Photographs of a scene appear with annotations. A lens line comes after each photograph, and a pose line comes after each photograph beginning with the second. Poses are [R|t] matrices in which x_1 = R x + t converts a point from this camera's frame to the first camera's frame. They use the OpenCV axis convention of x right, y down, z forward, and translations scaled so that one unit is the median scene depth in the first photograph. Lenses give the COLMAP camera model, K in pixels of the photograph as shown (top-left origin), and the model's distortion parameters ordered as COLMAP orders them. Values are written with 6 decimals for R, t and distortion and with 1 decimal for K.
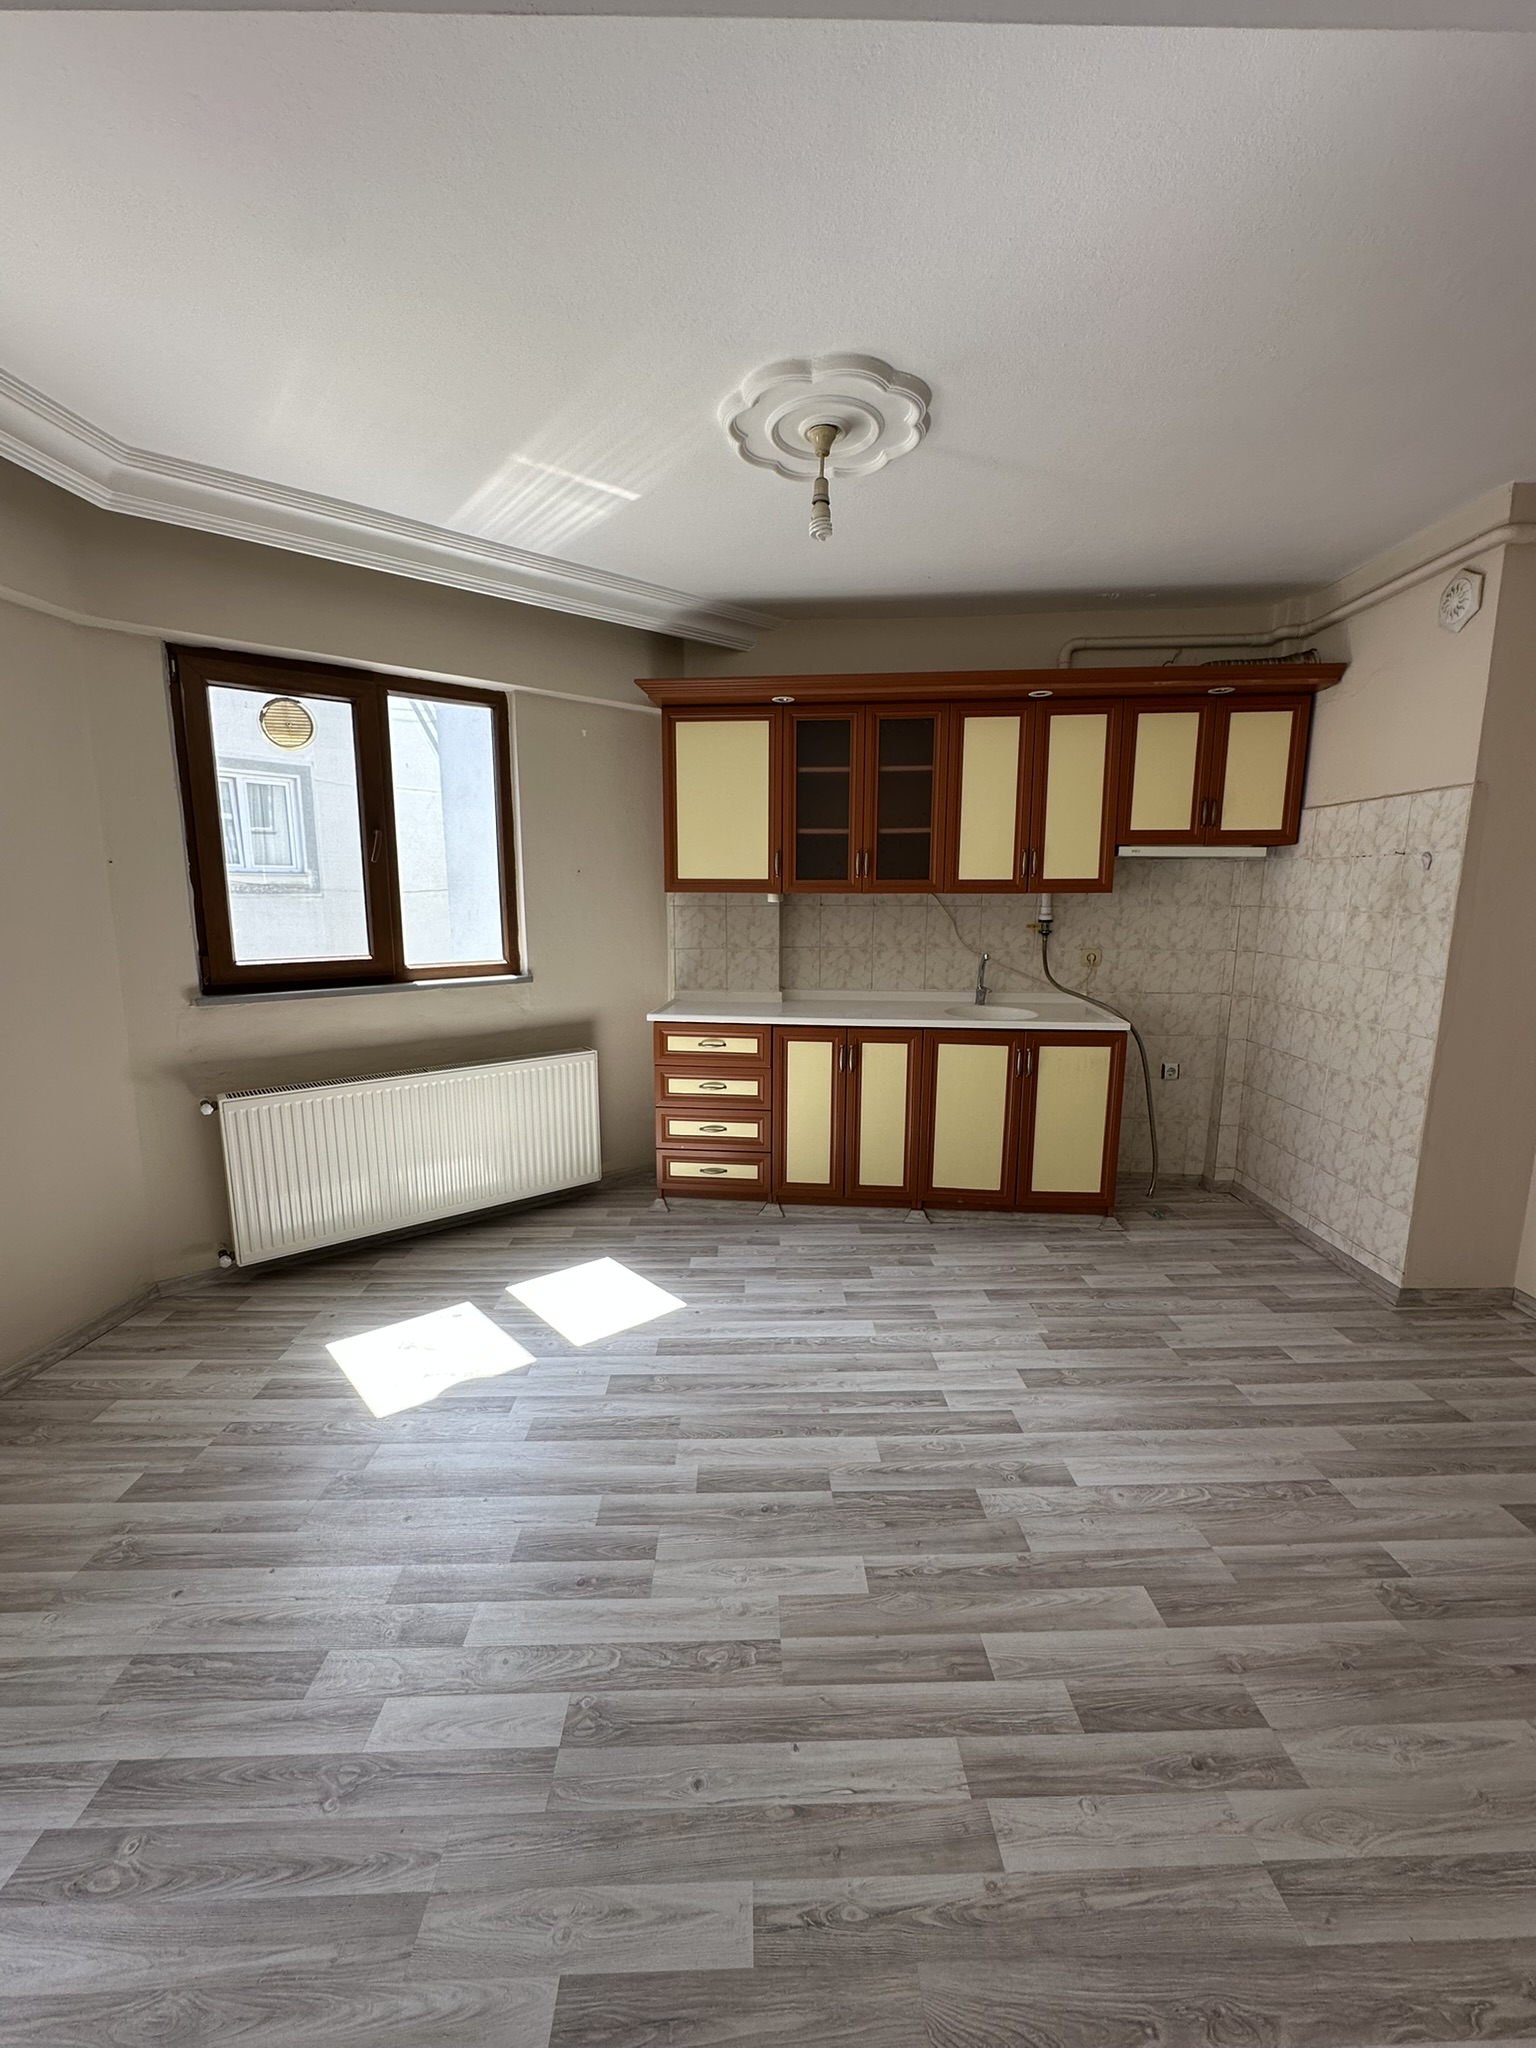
lens RADIAL K [[817.2, 0, 768.4], [0, 817.2, 1025.2], [0, 0, 1]] dist [-0.003636, 0.001023]
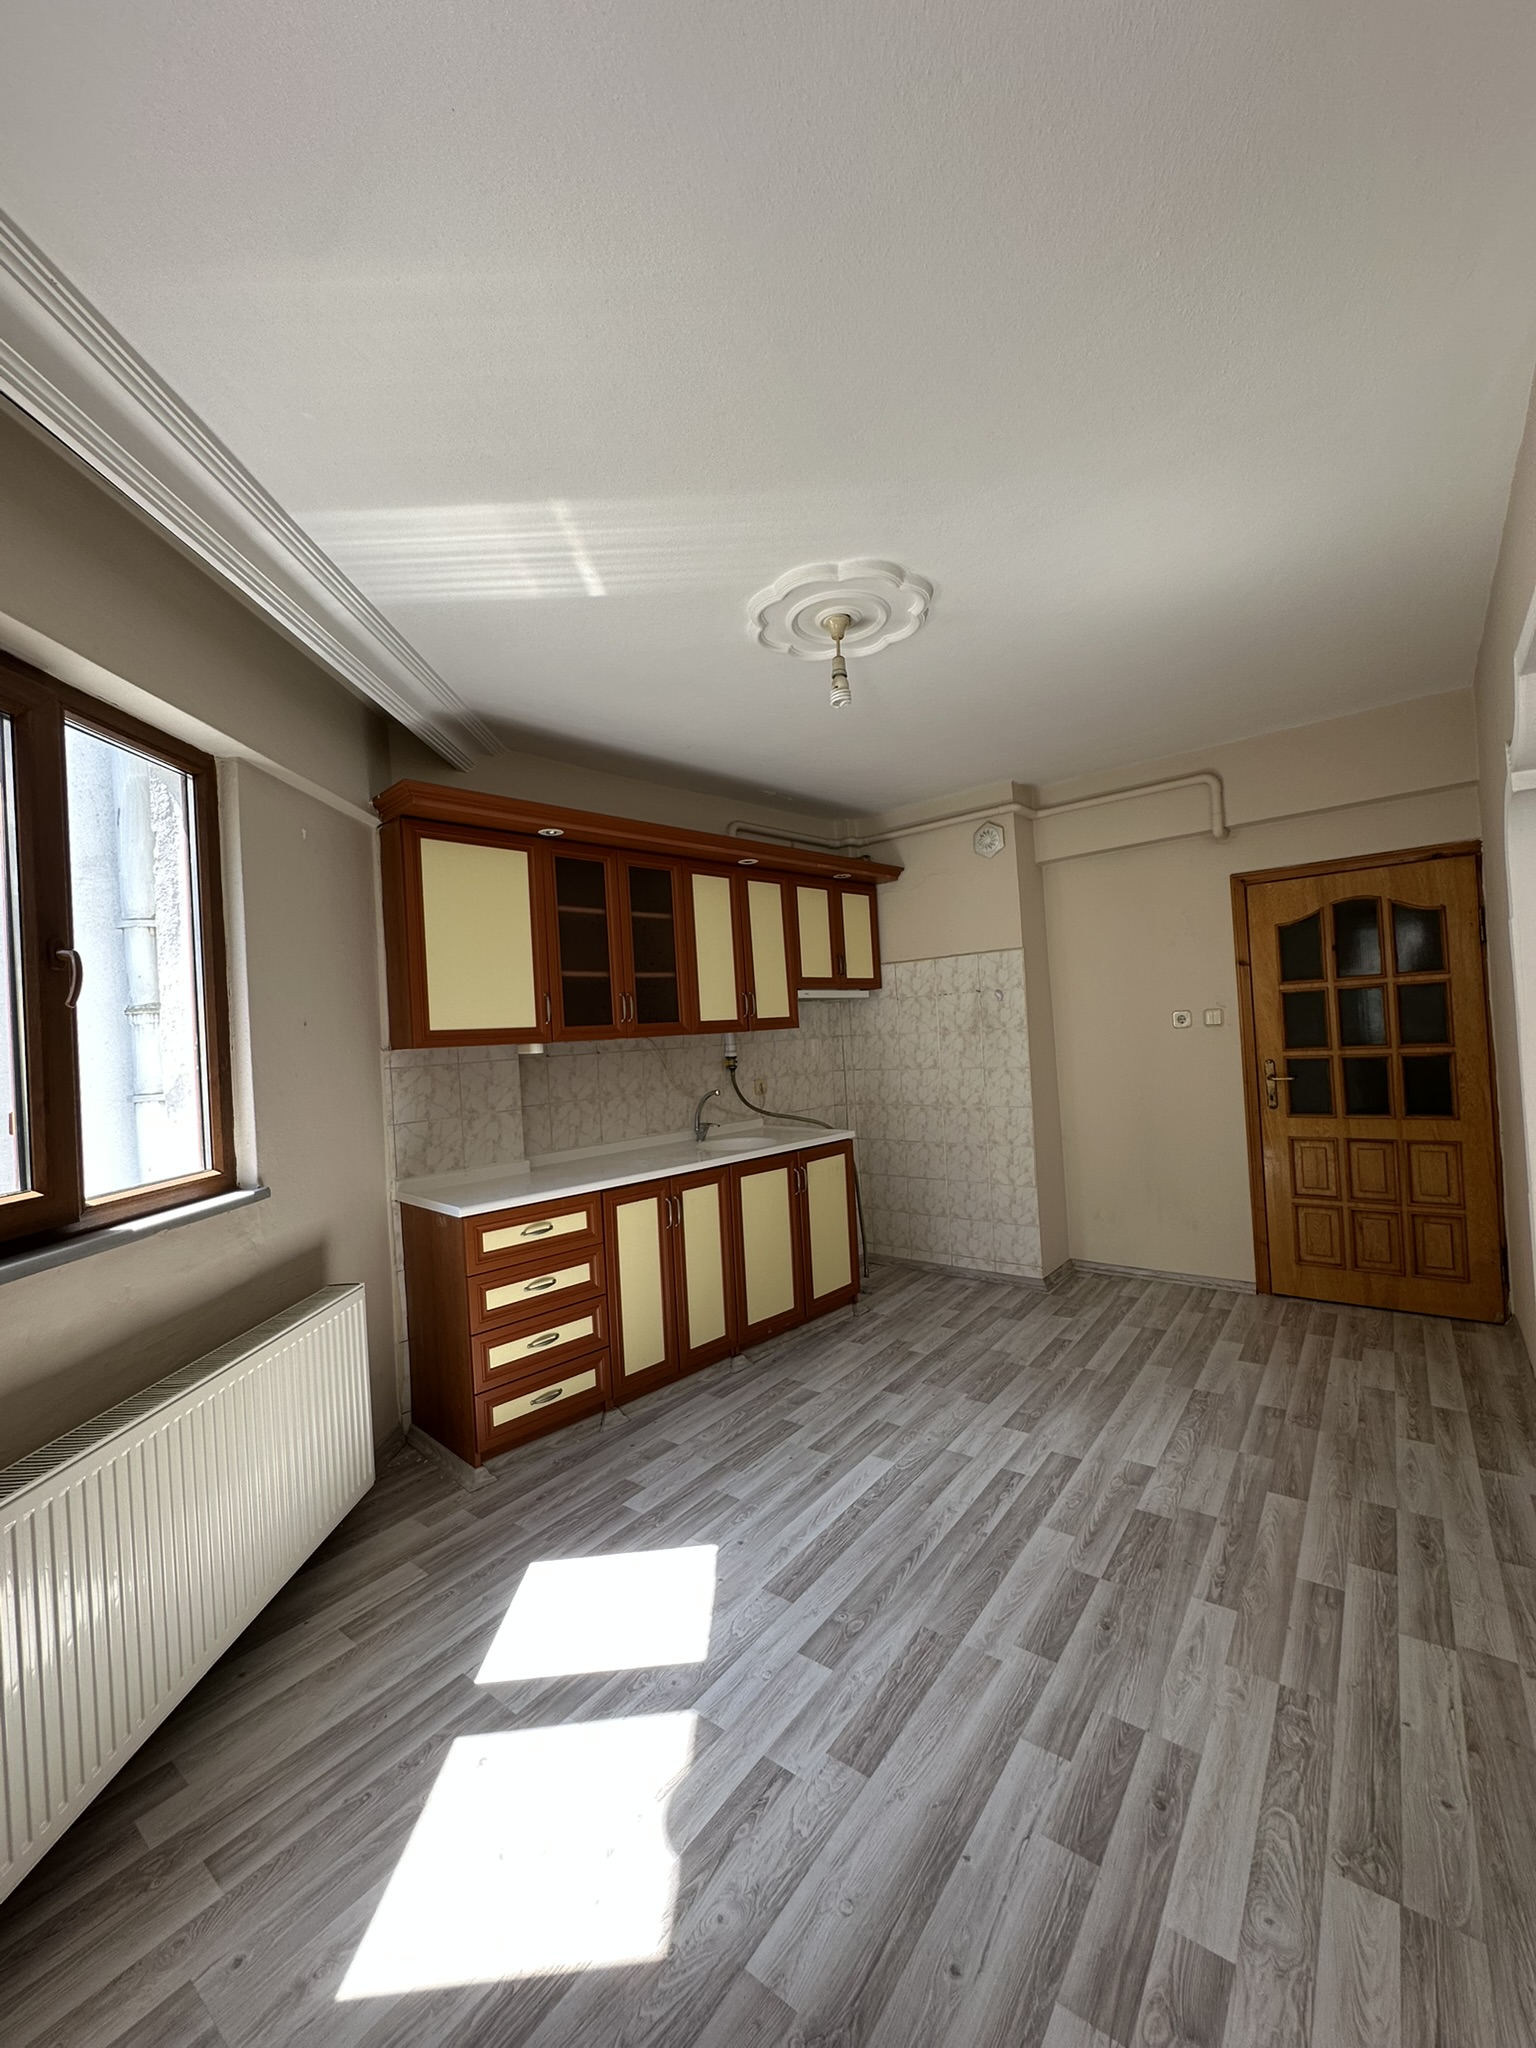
lens RADIAL K [[815.9, 0, 767.4], [0, 815.9, 1025.9], [0, 0, 1]] dist [-0.003405, 0.000792]
pose [[0.629374, -0.030304, 0.776511, -0.712291], [0.185932, 0.976089, -0.112608, -0.052556], [-0.754531, 0.215251, 0.619959, 0.392929]]
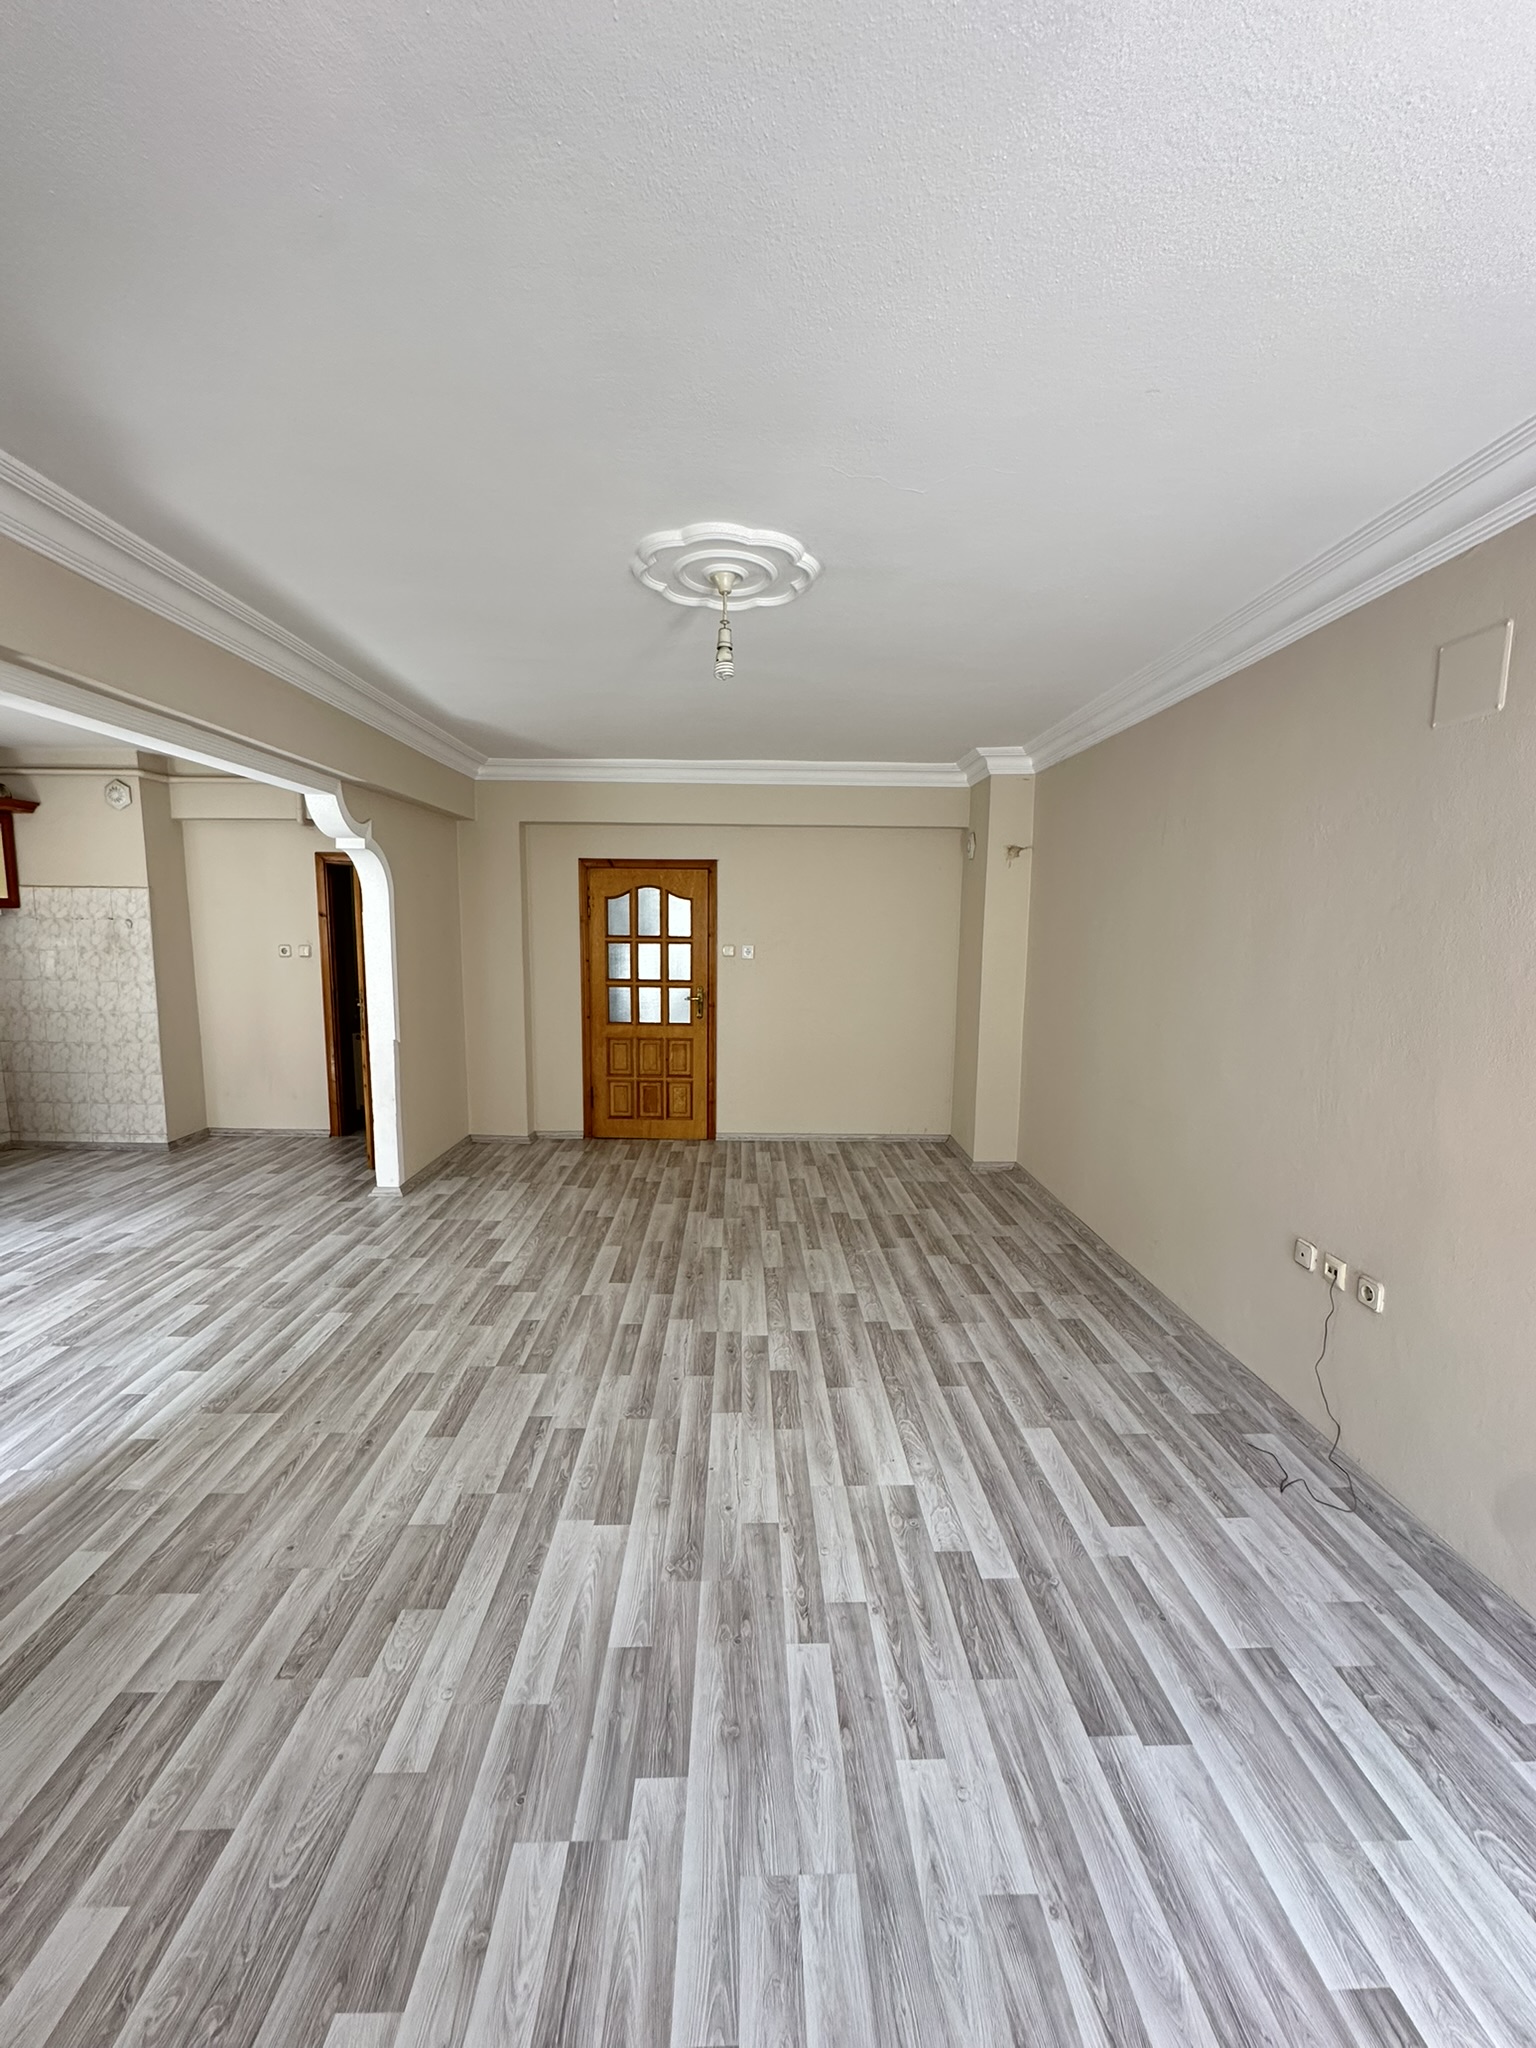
lens RADIAL K [[817.6, 0, 764.1], [0, 817.6, 1023.8], [0, 0, 1]] dist [0.000400, 0.000226]
pose [[0.002345, -0.120836, 0.992670, -1.196341], [0.153523, 0.980948, 0.119046, 0.034632], [-0.988142, 0.152118, 0.020851, -0.518694]]
